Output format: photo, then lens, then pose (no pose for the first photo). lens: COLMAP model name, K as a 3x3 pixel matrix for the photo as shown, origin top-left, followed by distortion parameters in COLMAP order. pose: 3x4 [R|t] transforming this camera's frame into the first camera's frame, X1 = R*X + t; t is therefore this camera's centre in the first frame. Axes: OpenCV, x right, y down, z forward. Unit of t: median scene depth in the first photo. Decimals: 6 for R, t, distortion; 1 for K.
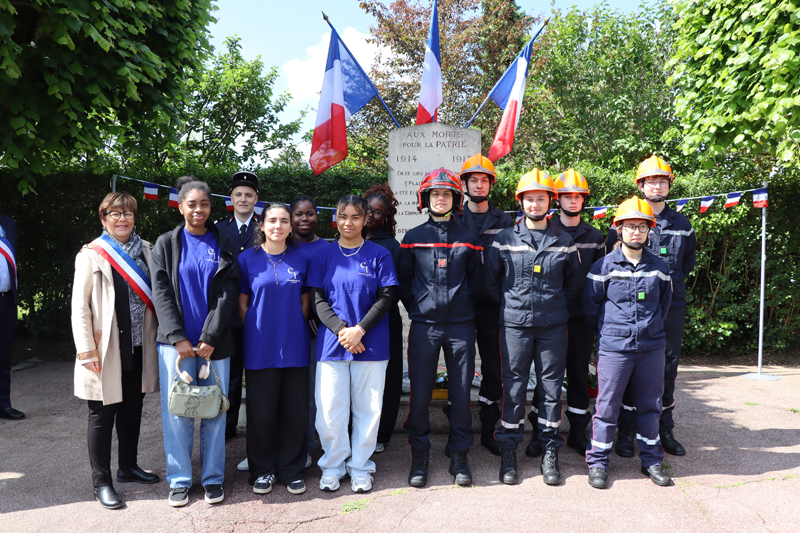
lens RADIAL K [[661.7, 0, 400.0], [0, 661.7, 266.5], [0, 0, 1]] dist [-0.006705, -0.005329]
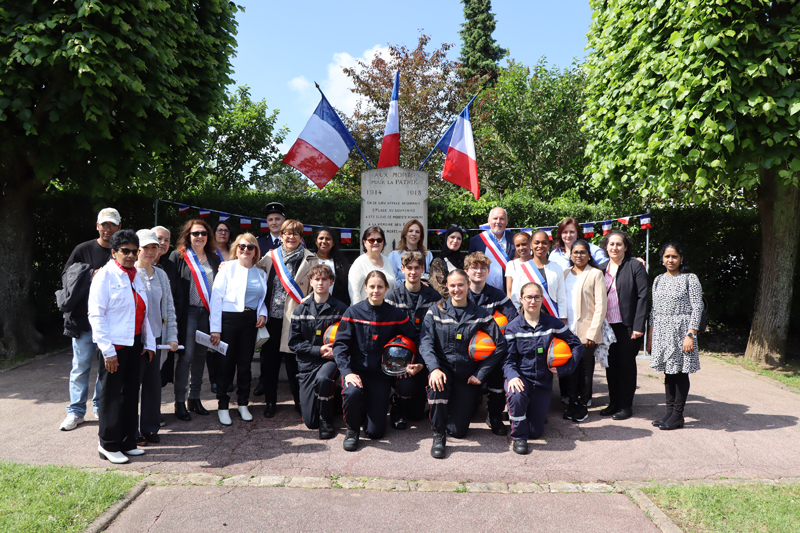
lens RADIAL K [[661.7, 0, 400.0], [0, 661.7, 266.5], [0, 0, 1]] dist [-0.006705, -0.005329]
pose [[0.999862, 0.010993, 0.012453, 0.031344], [-0.010810, 0.999834, -0.014688, 0.008930], [-0.012612, 0.014551, 0.999815, -0.252220]]
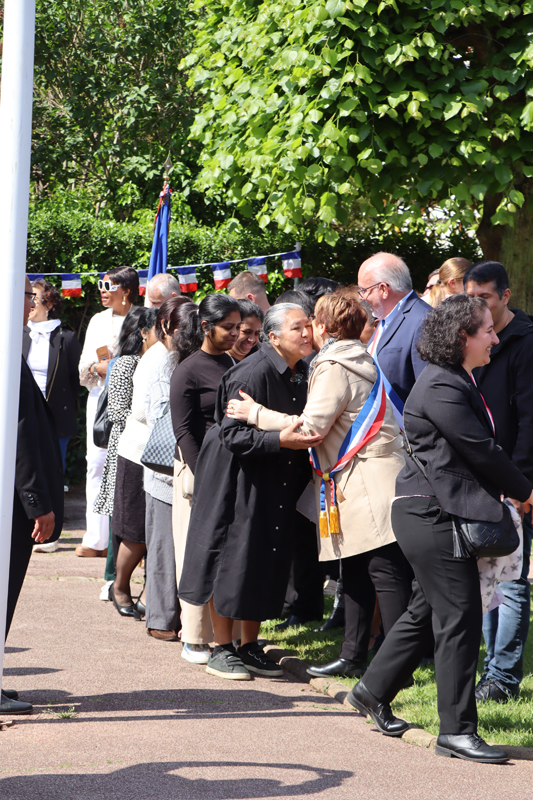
lens RADIAL K [[2667.0, 0, 266.5], [0, 2667.0, 400.0], [0, 0, 1]] dist [-0.054530, -0.736774]
pose [[0.972464, 0.029062, 0.231233, -0.121011], [-0.027482, 0.999572, -0.010053, 0.058973], [-0.231426, 0.003422, 0.972847, -1.461460]]
